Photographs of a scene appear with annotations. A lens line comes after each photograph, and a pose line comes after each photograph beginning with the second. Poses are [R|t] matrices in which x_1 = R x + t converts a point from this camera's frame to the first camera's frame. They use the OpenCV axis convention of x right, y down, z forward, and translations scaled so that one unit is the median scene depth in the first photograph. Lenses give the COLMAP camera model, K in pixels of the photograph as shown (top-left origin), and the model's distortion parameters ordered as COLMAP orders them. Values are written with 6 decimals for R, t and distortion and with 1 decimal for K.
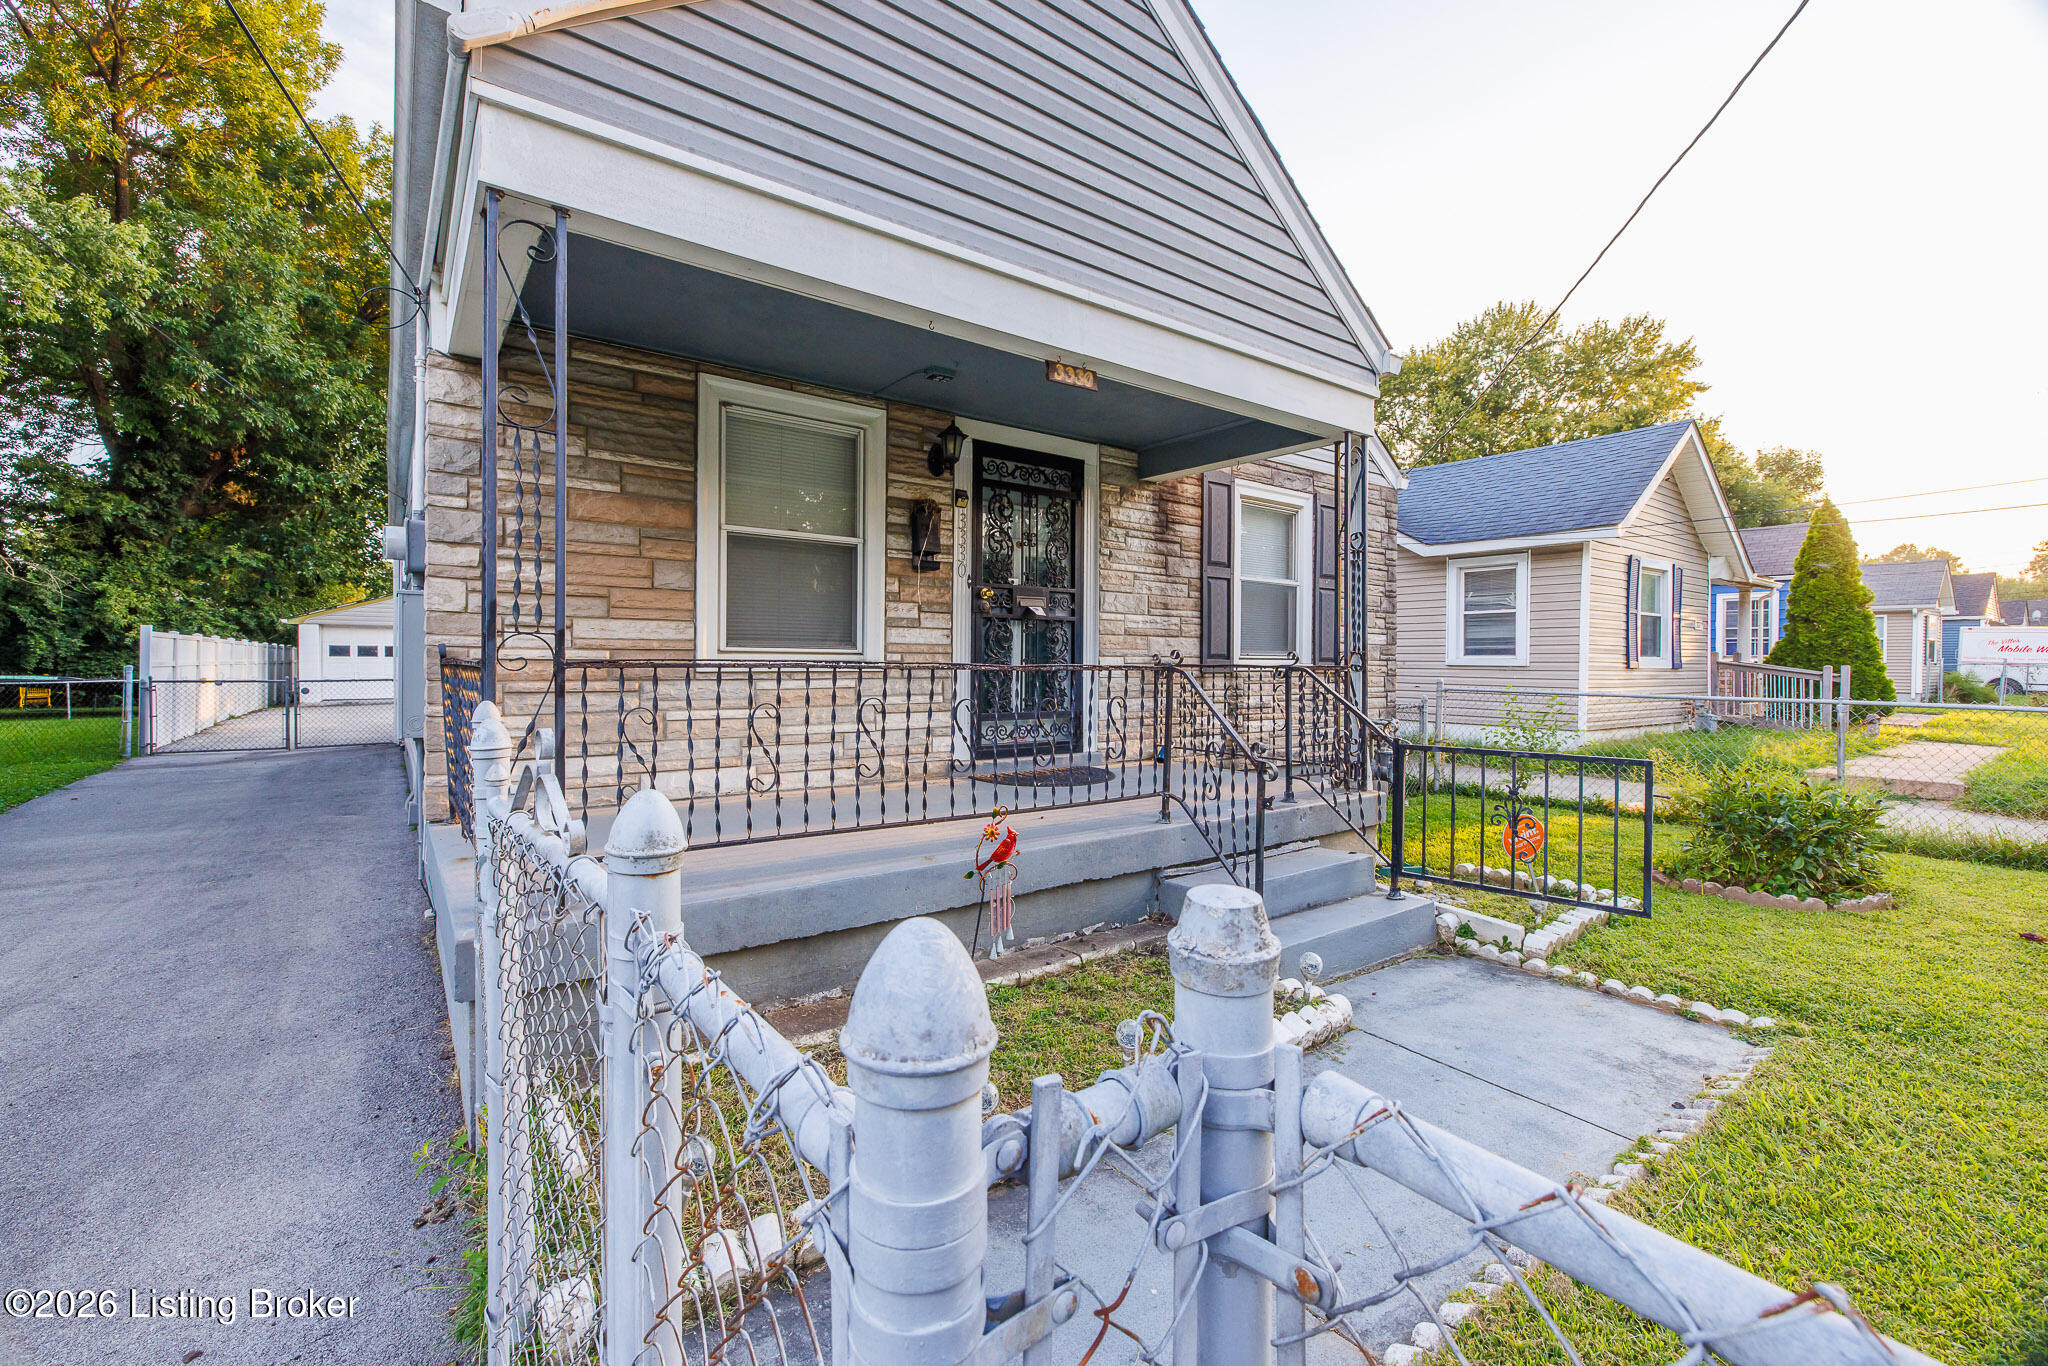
lens RADIAL K [[833.0, 0, 1023.3], [0, 833.0, 667.0], [0, 0, 1]] dist [0.000381, -0.000008]
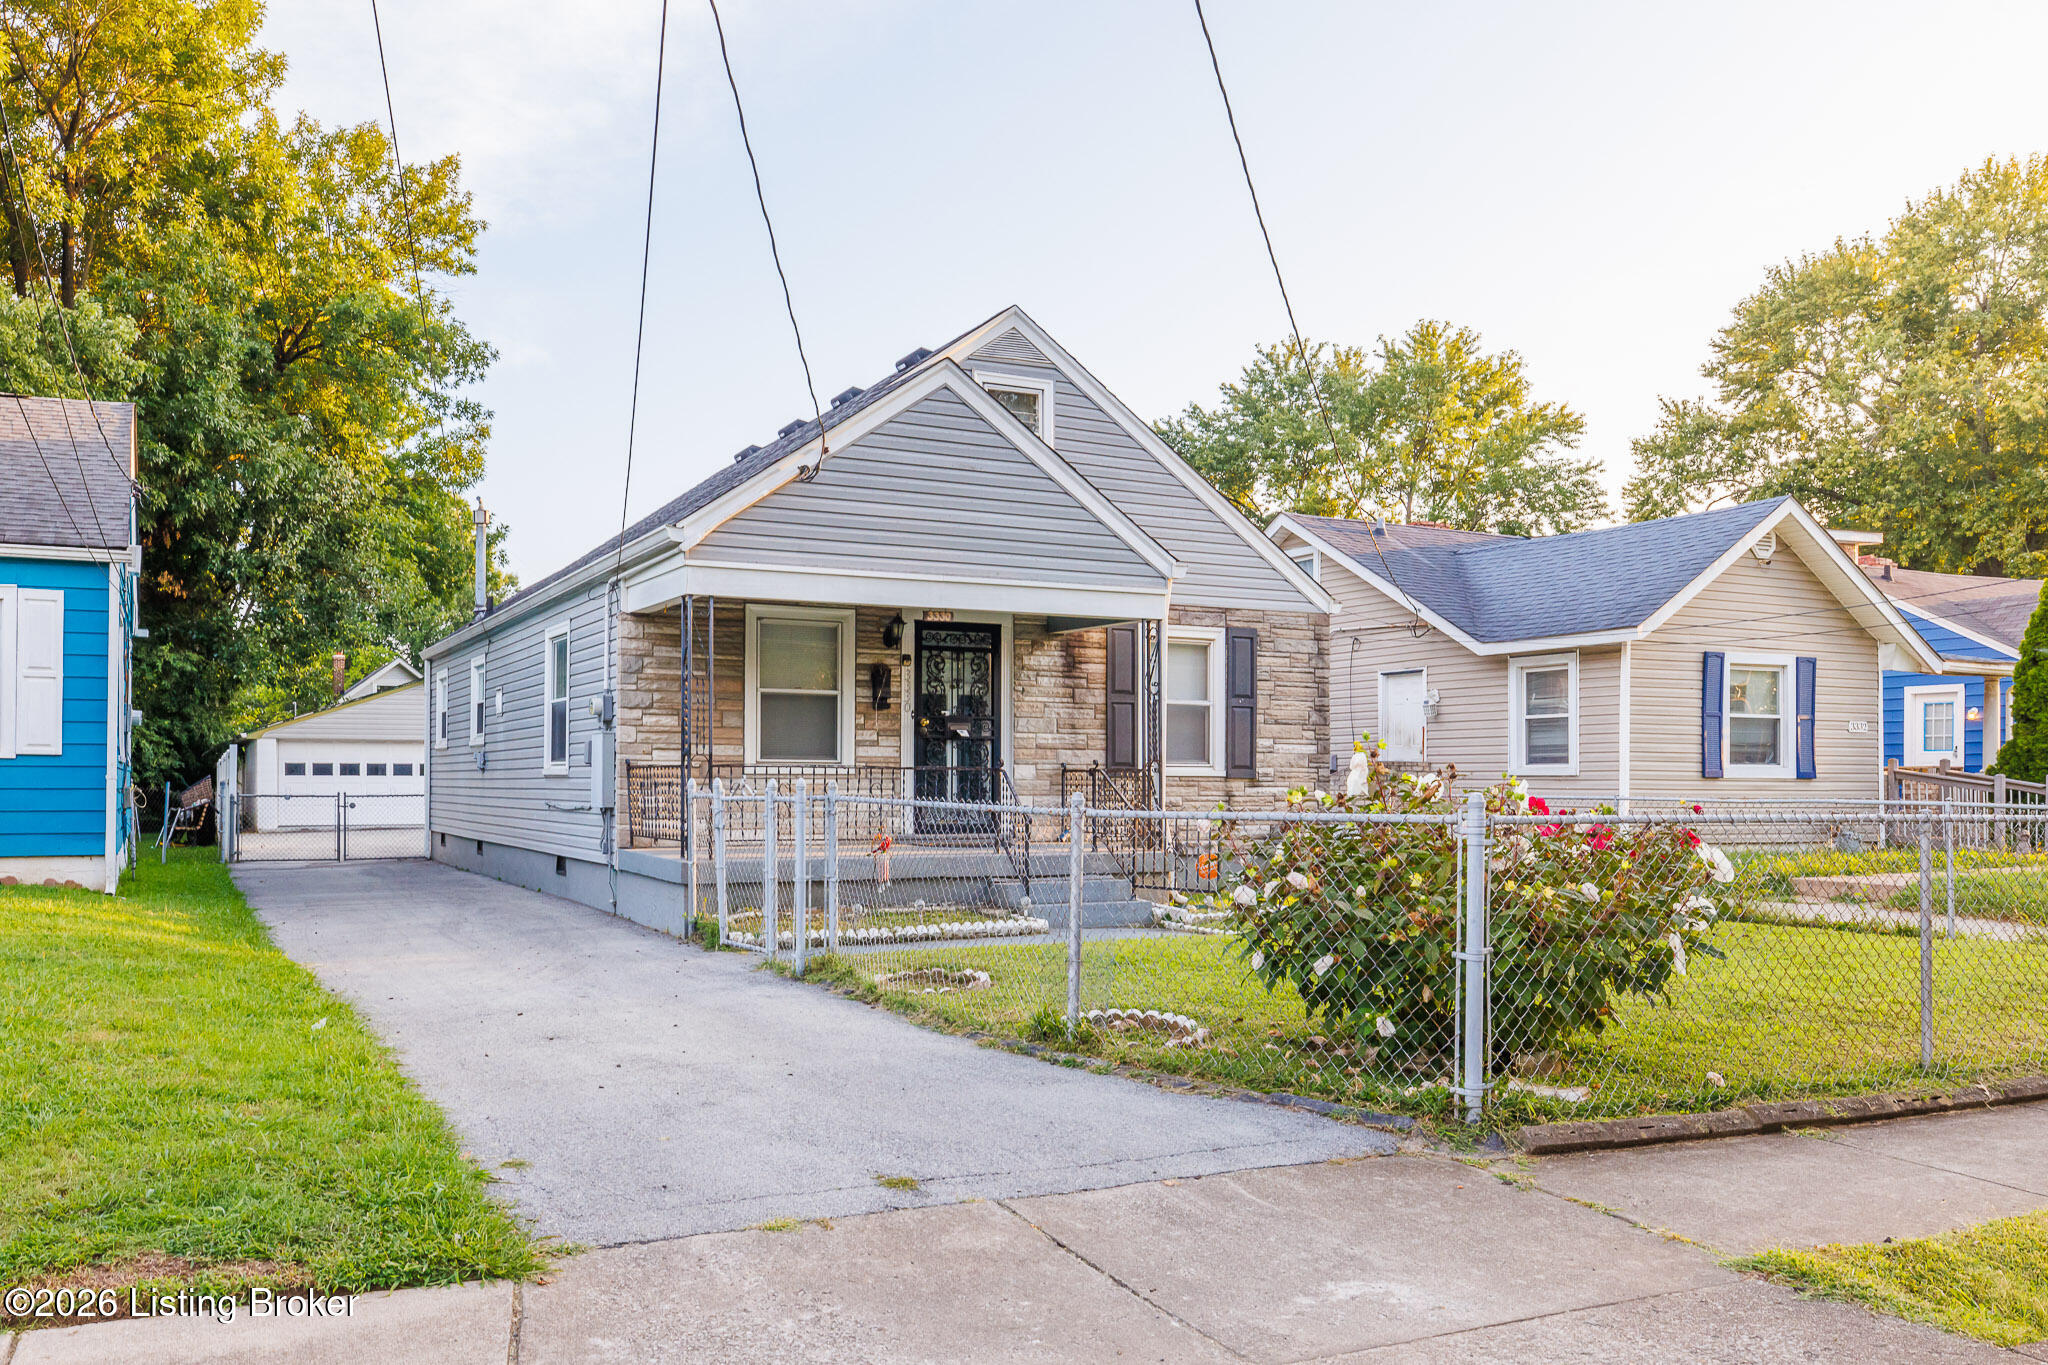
lens RADIAL K [[1774.2, 0, 1024.2], [0, 1774.2, 775.5], [0, 0, 1]] dist [-0.003604, 0.000619]
pose [[0.988508, -0.005825, -0.151055, 0.532986], [0.003418, 0.999863, -0.016189, 0.051184], [0.151129, 0.015487, 0.988393, -1.840603]]
